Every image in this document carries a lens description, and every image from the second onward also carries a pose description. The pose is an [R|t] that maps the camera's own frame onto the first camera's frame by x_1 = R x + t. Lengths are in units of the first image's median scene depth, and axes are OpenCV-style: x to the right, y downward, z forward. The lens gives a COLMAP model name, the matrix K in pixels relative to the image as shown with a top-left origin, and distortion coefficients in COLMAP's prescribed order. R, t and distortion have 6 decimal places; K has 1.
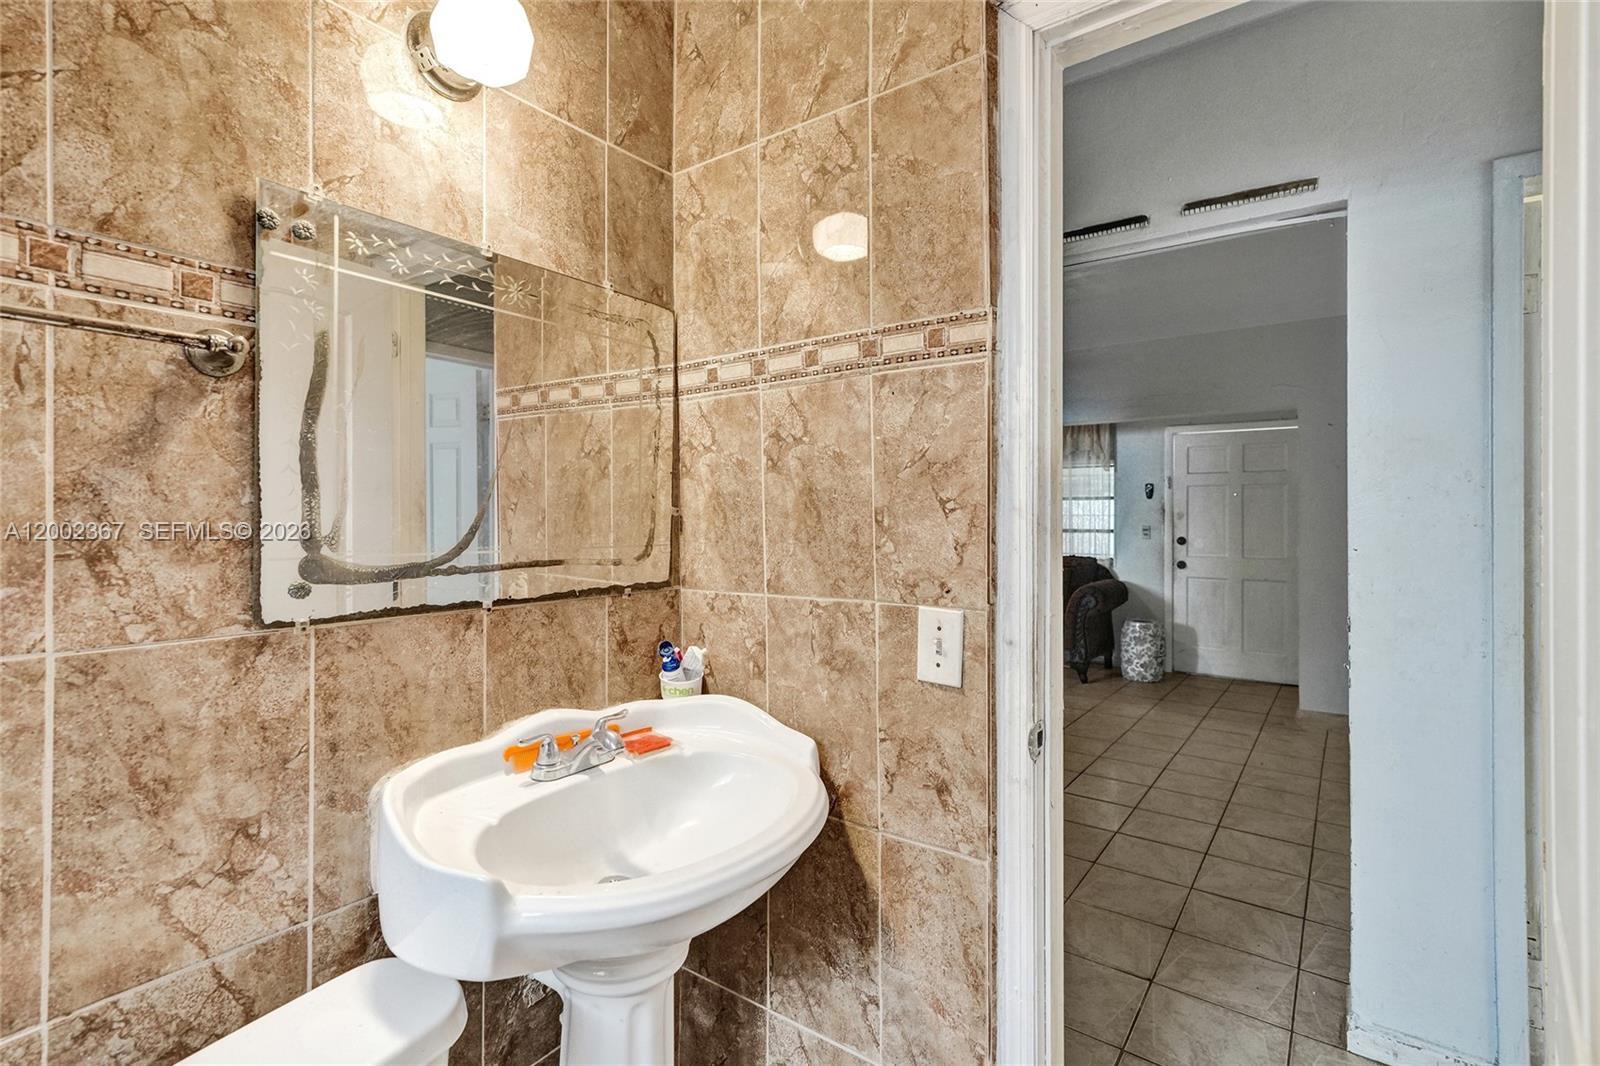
lens RADIAL K [[757.1, 0, 778.8], [0, 757.1, 517.0], [0, 0, 1]] dist [-0.031921, 0.015520]
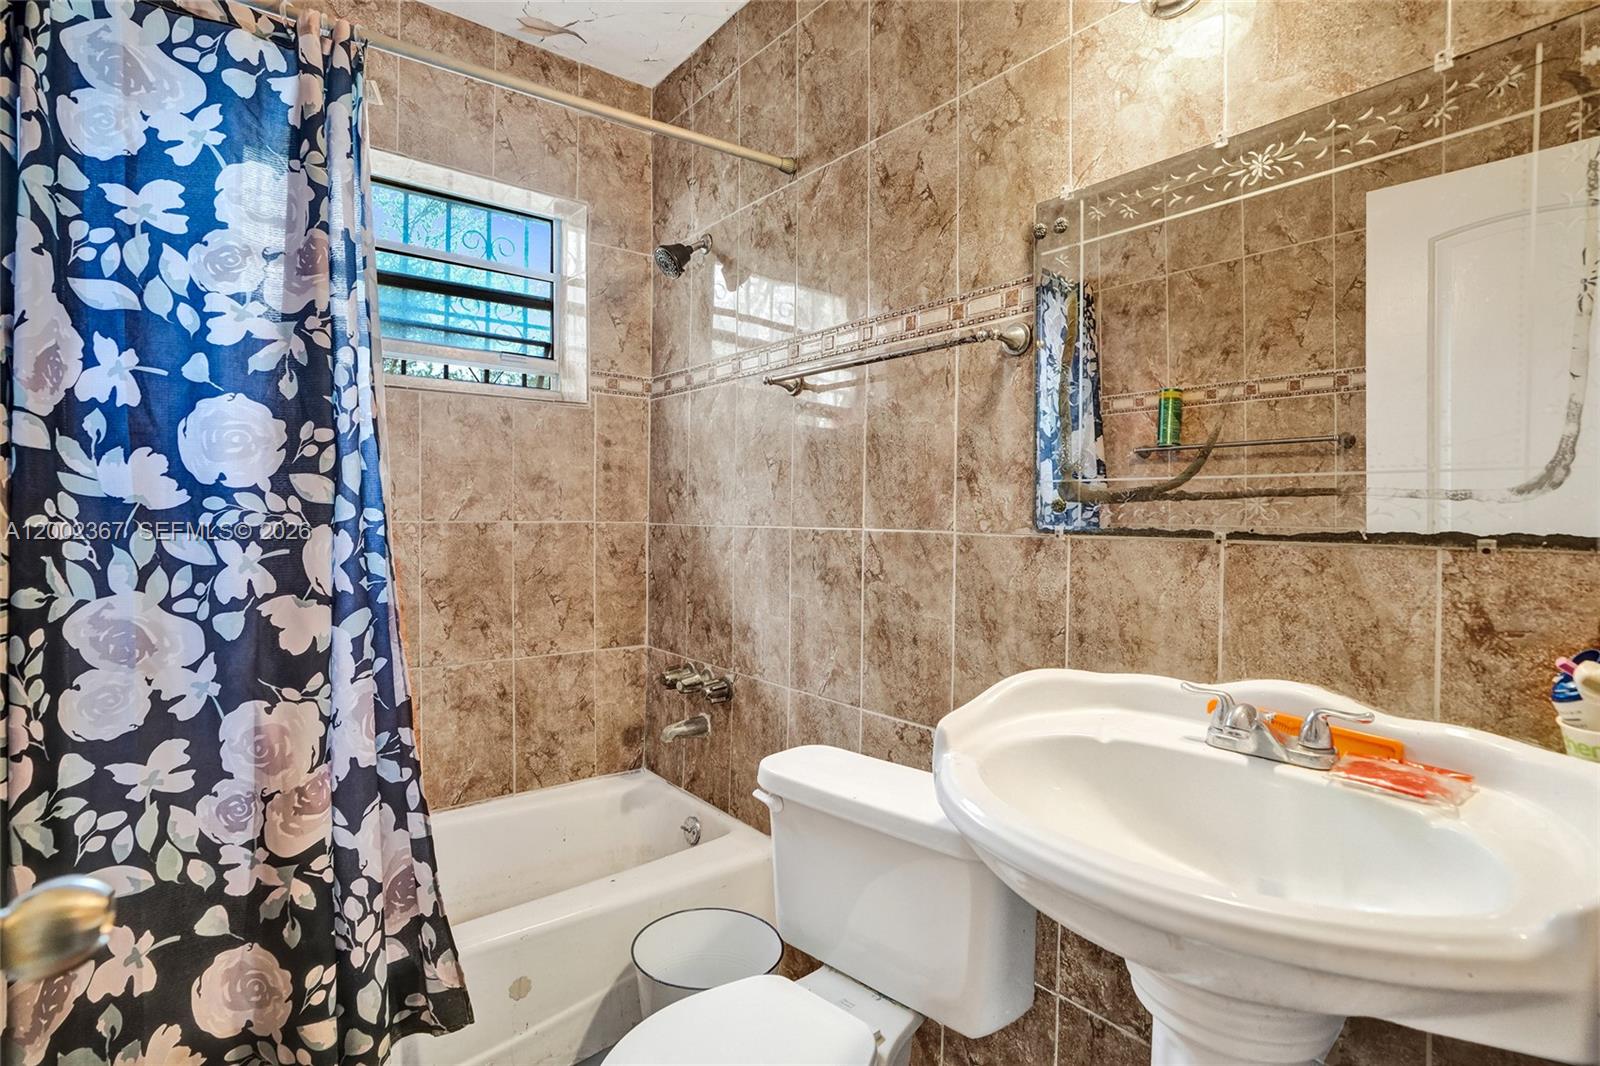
lens RADIAL K [[757.1, 0, 802.7], [0, 757.1, 518.8], [0, 0, 1]] dist [-0.031921, 0.015520]
pose [[-0.257392, 0.003095, -0.966302, 0.640672], [-0.015010, 0.999861, 0.007201, 0.103911], [0.966191, 0.016358, -0.257309, 0.803519]]
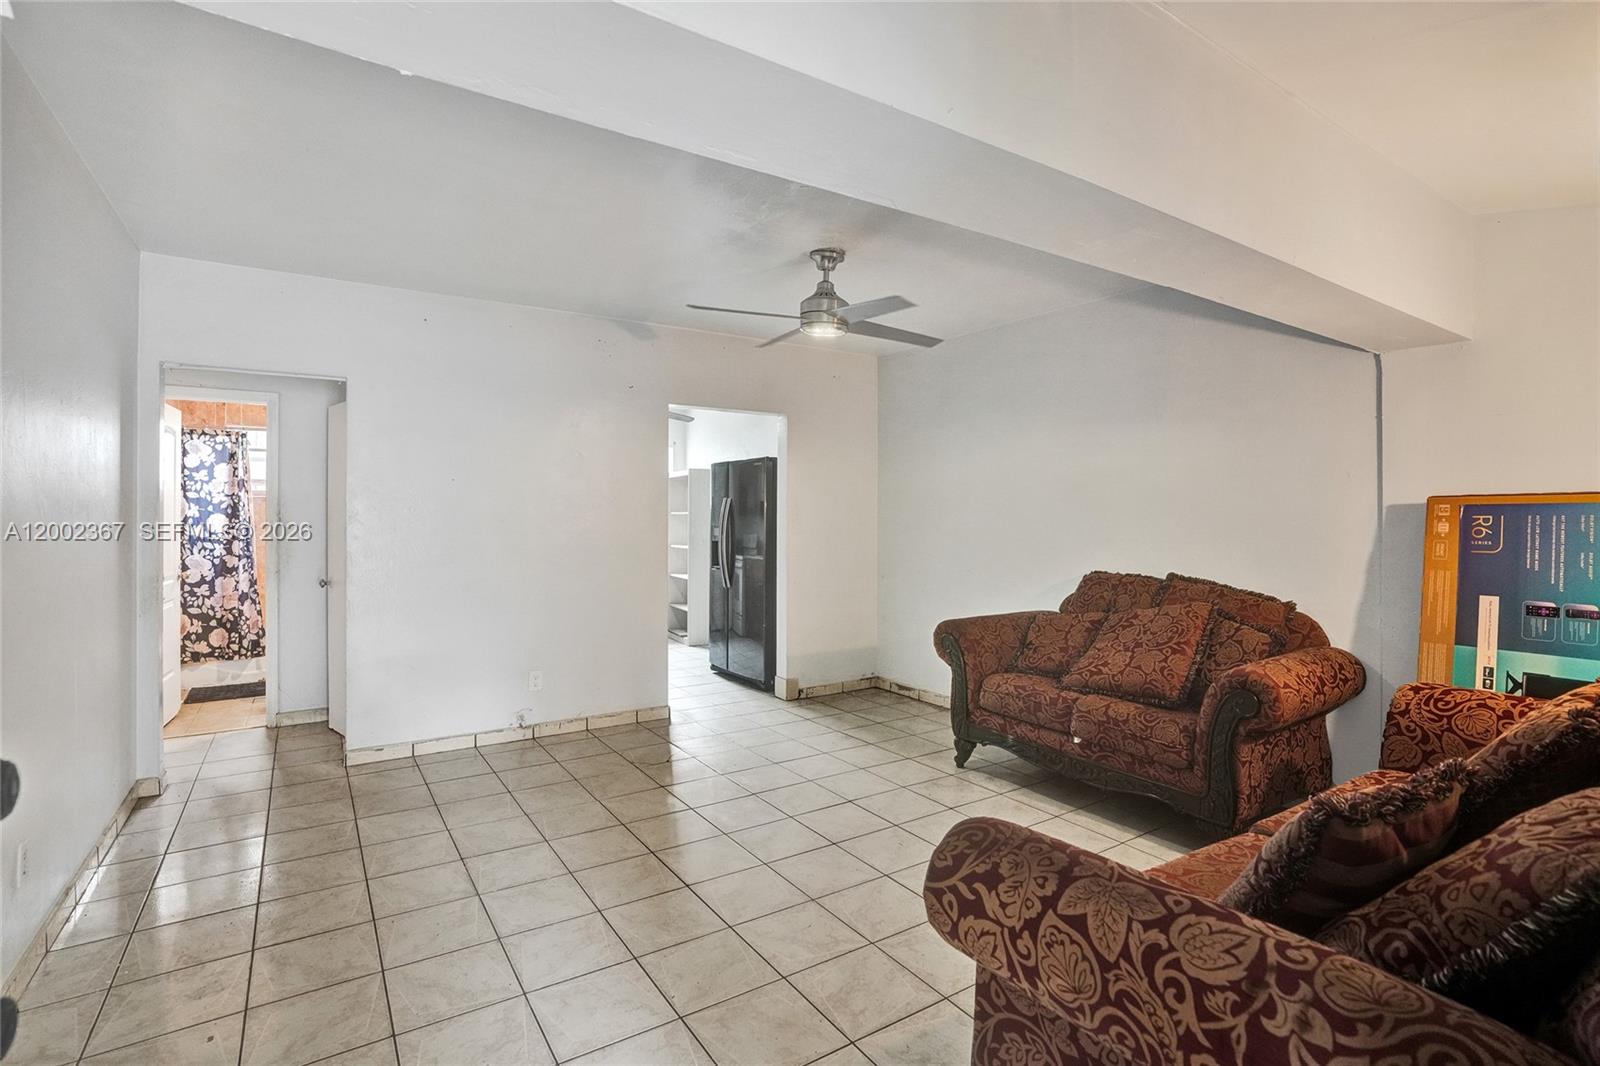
lens RADIAL K [[757.1, 0, 806.7], [0, 757.1, 522.4], [0, 0, 1]] dist [-0.031921, 0.015520]
pose [[-0.325934, -0.007844, -0.945360, 3.975835], [-0.001494, 0.999969, -0.007782, 0.028476], [0.945391, -0.001124, -0.325936, 6.267922]]
